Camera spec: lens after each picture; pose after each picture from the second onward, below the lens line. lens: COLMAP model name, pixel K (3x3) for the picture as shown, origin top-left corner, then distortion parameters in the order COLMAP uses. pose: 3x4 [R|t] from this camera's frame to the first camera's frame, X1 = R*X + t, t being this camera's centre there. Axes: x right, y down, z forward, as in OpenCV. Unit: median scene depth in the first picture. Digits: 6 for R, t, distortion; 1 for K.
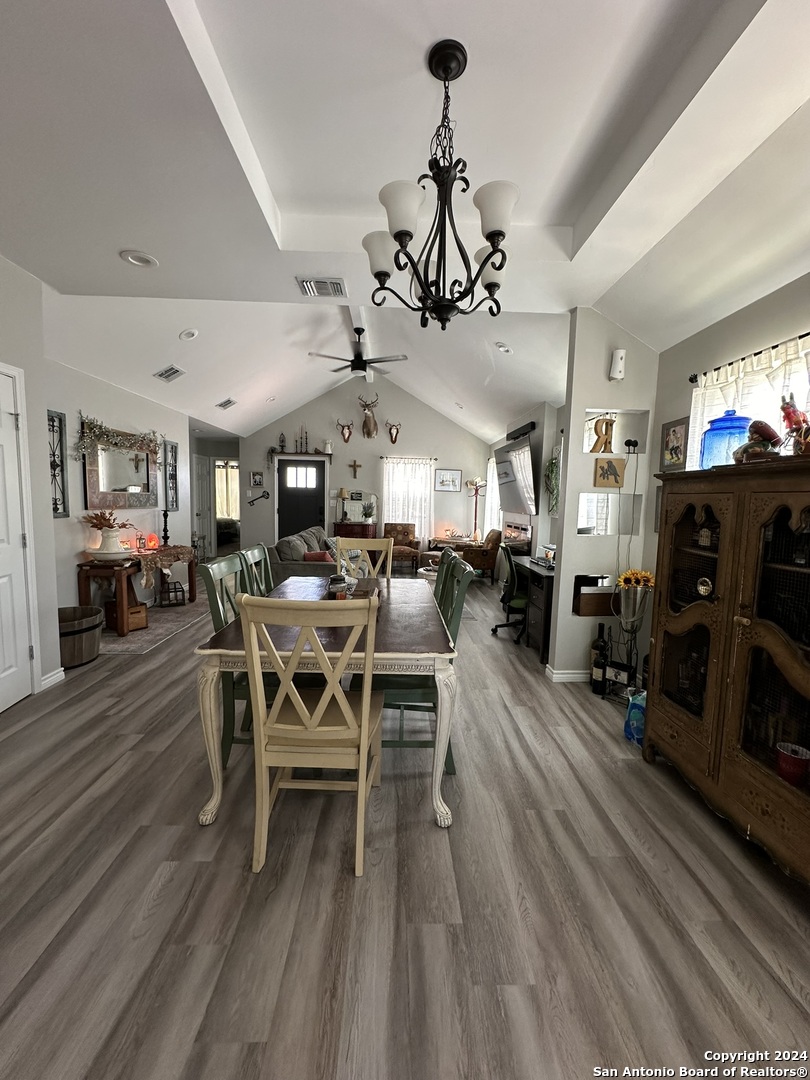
lens RADIAL K [[428.2, 0, 408.7], [0, 428.2, 534.9], [0, 0, 1]] dist [-0.014672, -0.000367]
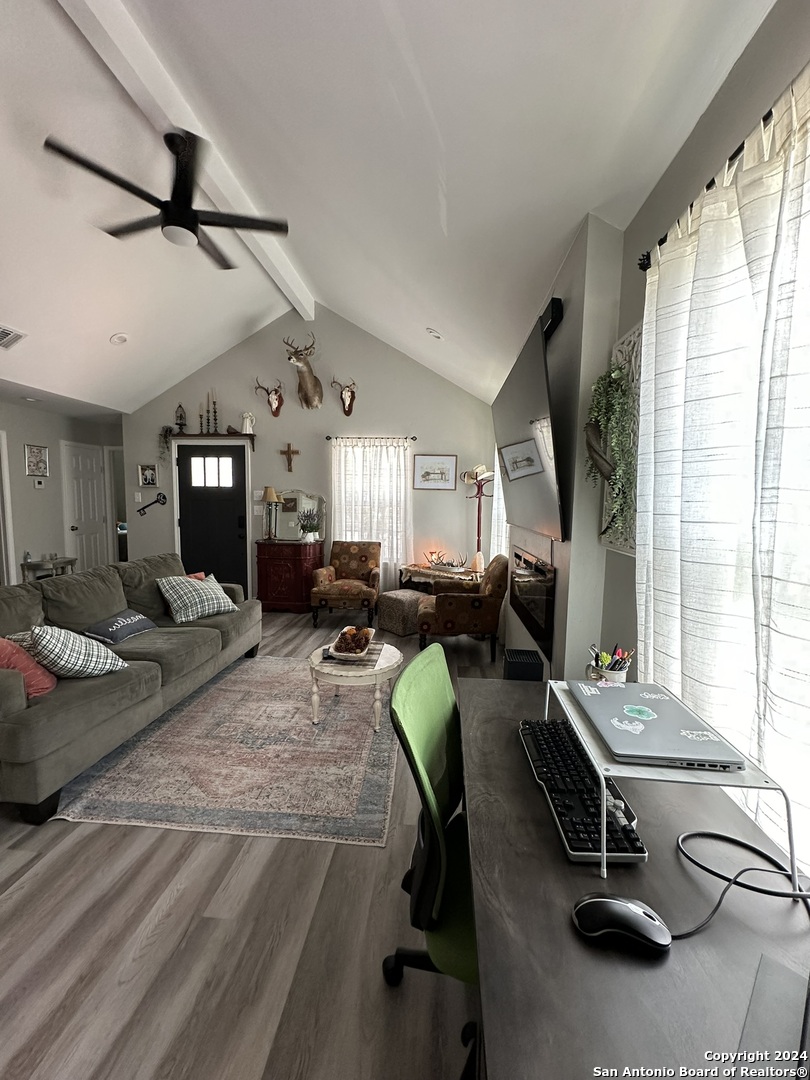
lens RADIAL K [[428.2, 0, 397.7], [0, 428.2, 549.1], [0, 0, 1]] dist [-0.014672, -0.000367]
pose [[0.990336, 0.005929, -0.138559, 0.127777], [-0.001368, 0.999455, 0.032990, -0.036783], [0.138679, -0.032482, 0.989805, 0.381185]]
